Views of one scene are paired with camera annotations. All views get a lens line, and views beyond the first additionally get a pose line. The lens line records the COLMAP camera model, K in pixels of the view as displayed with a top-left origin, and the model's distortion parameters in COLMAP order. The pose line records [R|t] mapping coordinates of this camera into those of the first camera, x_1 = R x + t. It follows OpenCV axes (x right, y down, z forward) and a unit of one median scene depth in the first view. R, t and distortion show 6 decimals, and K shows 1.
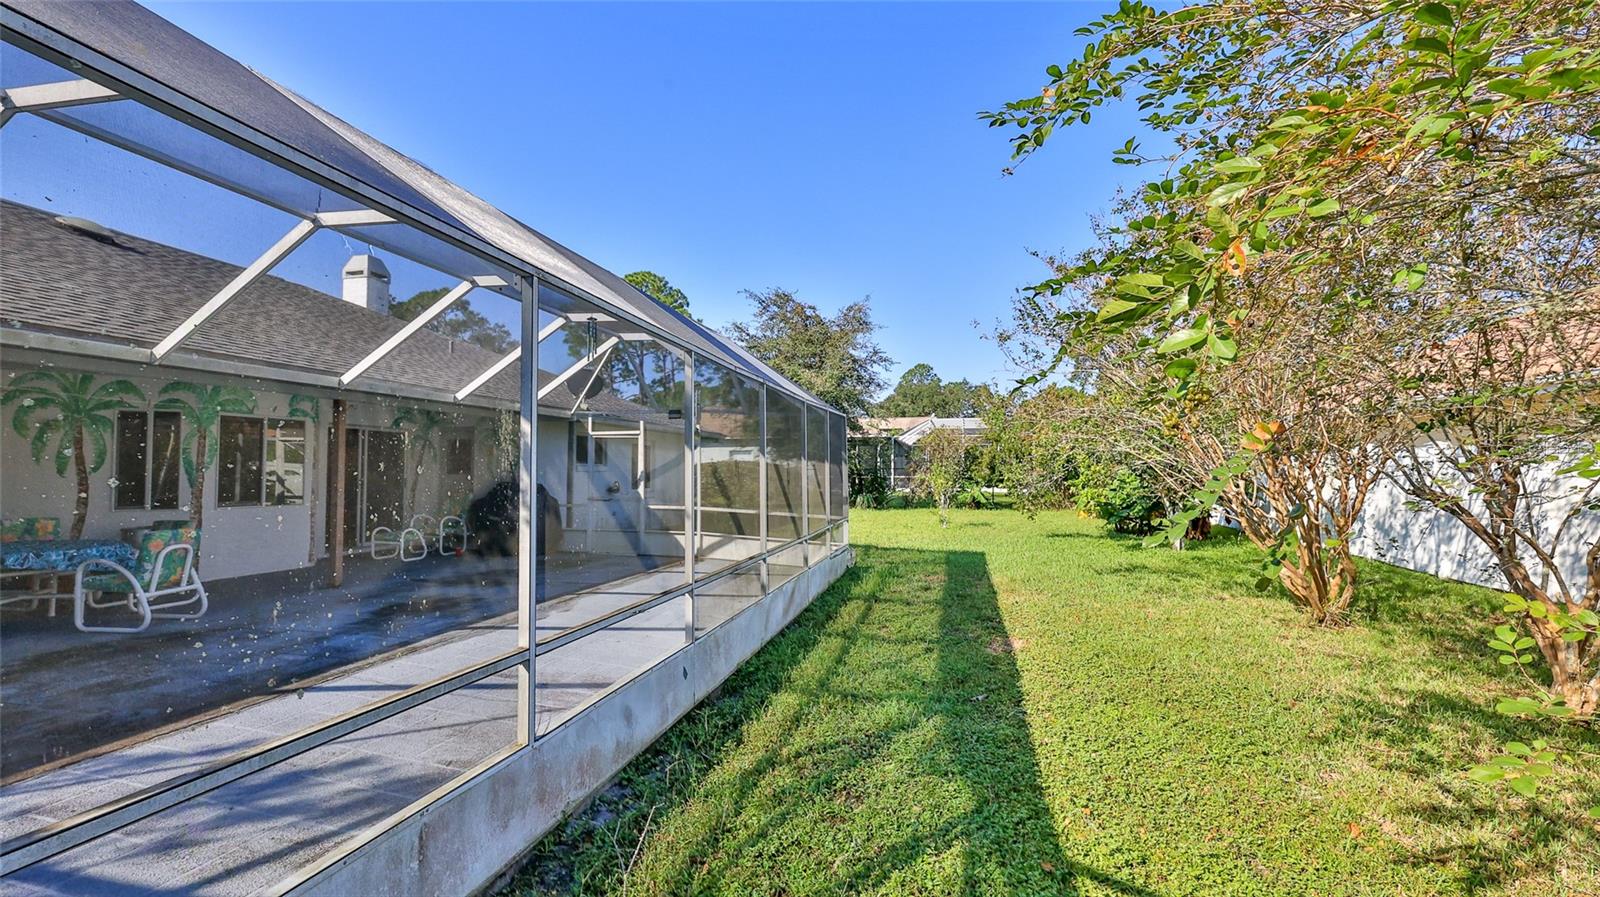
lens RADIAL K [[706.8, 0, 795.9], [0, 706.8, 434.7], [0, 0, 1]] dist [0.001533, 0.000330]
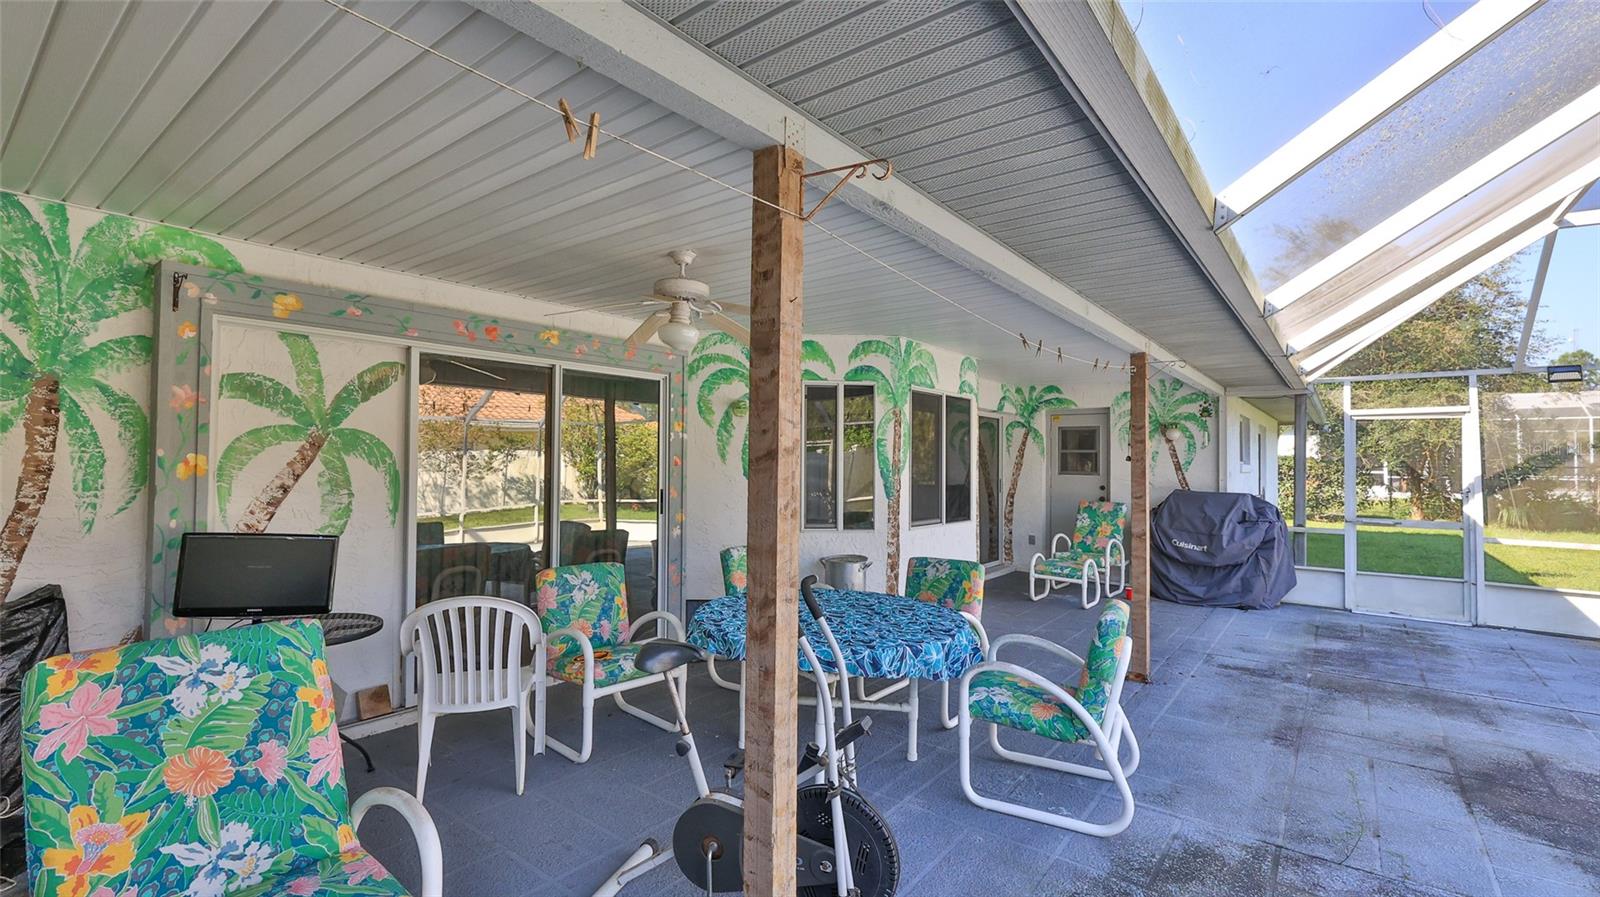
lens RADIAL K [[706.8, 0, 800.6], [0, 706.8, 448.7], [0, 0, 1]] dist [0.001533, 0.000330]
pose [[0.906214, -0.000211, -0.422820, -0.651172], [0.013146, 0.999530, 0.027677, 0.008672], [0.422615, -0.030640, 0.905791, 0.361422]]
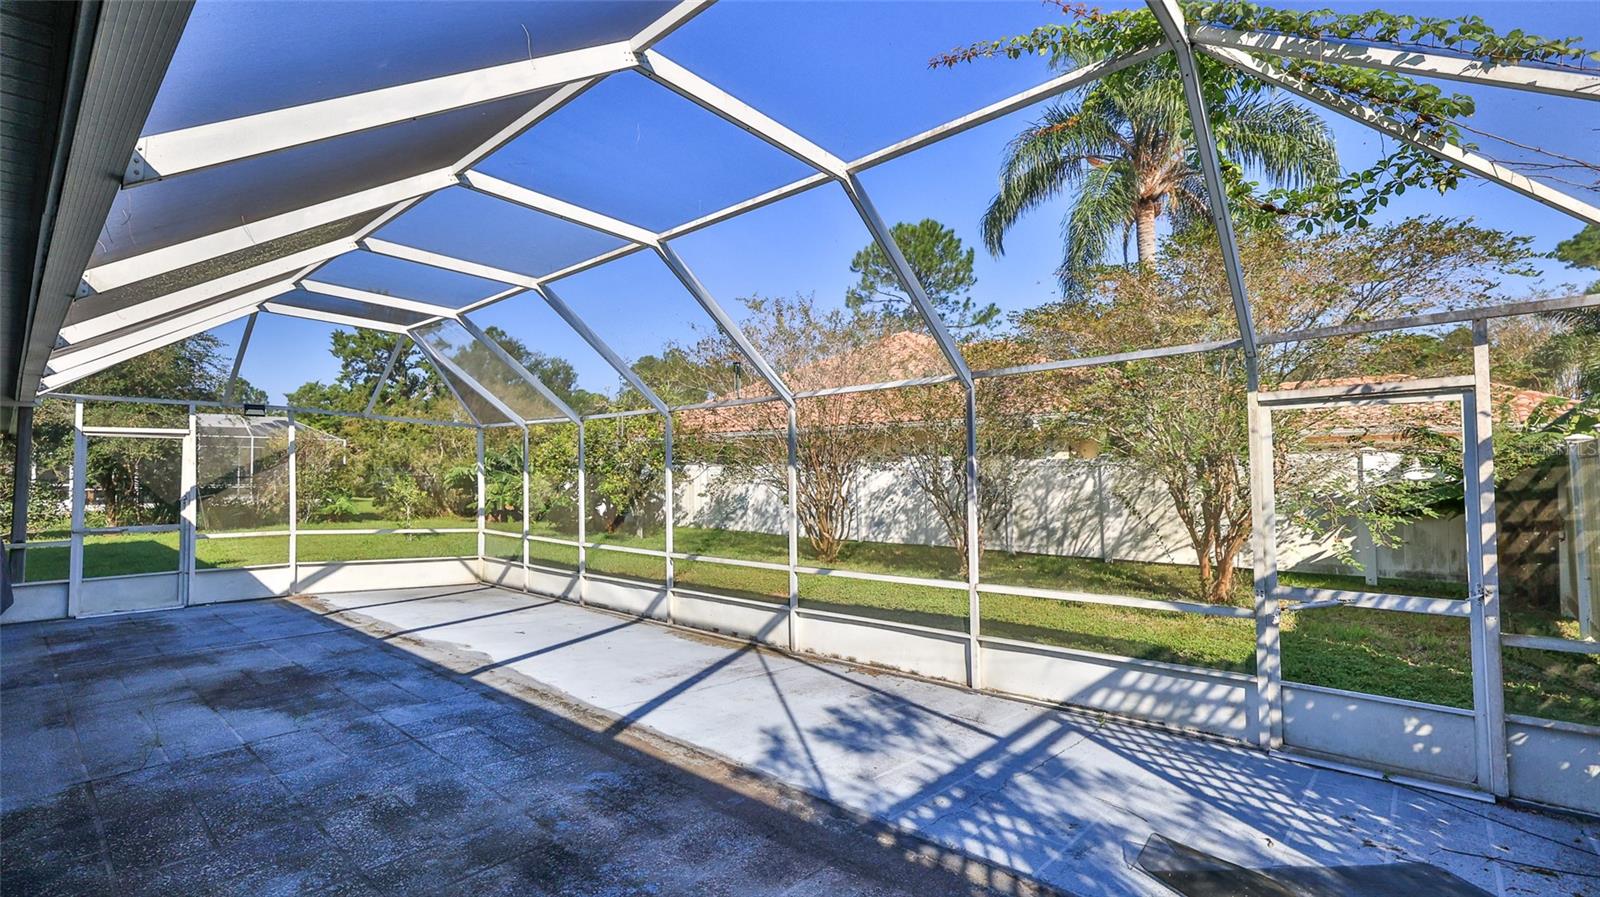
lens RADIAL K [[706.8, 0, 792.2], [0, 706.8, 444.8], [0, 0, 1]] dist [0.001533, 0.000330]
pose [[0.486780, 0.031521, 0.872956, -0.758295], [-0.037425, 0.999184, -0.015209, -0.002510], [-0.872723, -0.025267, 0.487562, 0.184820]]
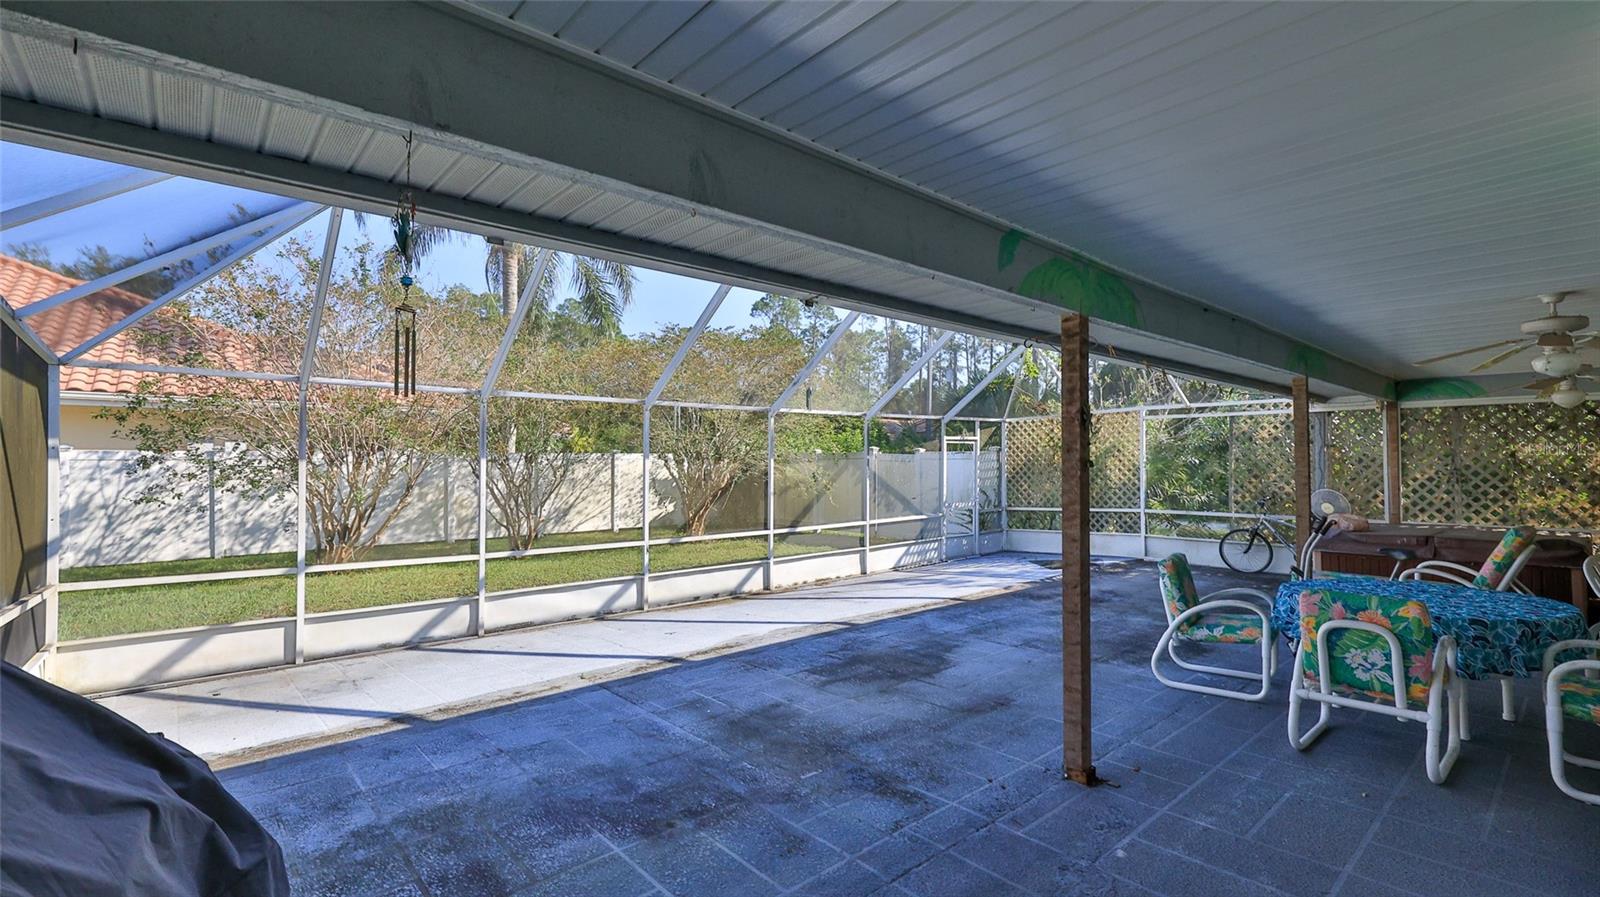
lens RADIAL K [[706.8, 0, 811.8], [0, 706.8, 442.6], [0, 0, 1]] dist [0.001533, 0.000330]
pose [[-0.817940, 0.015738, 0.575088, -0.755155], [-0.028605, 0.997277, -0.067976, 0.057496], [-0.574592, -0.072050, -0.815263, 1.430507]]
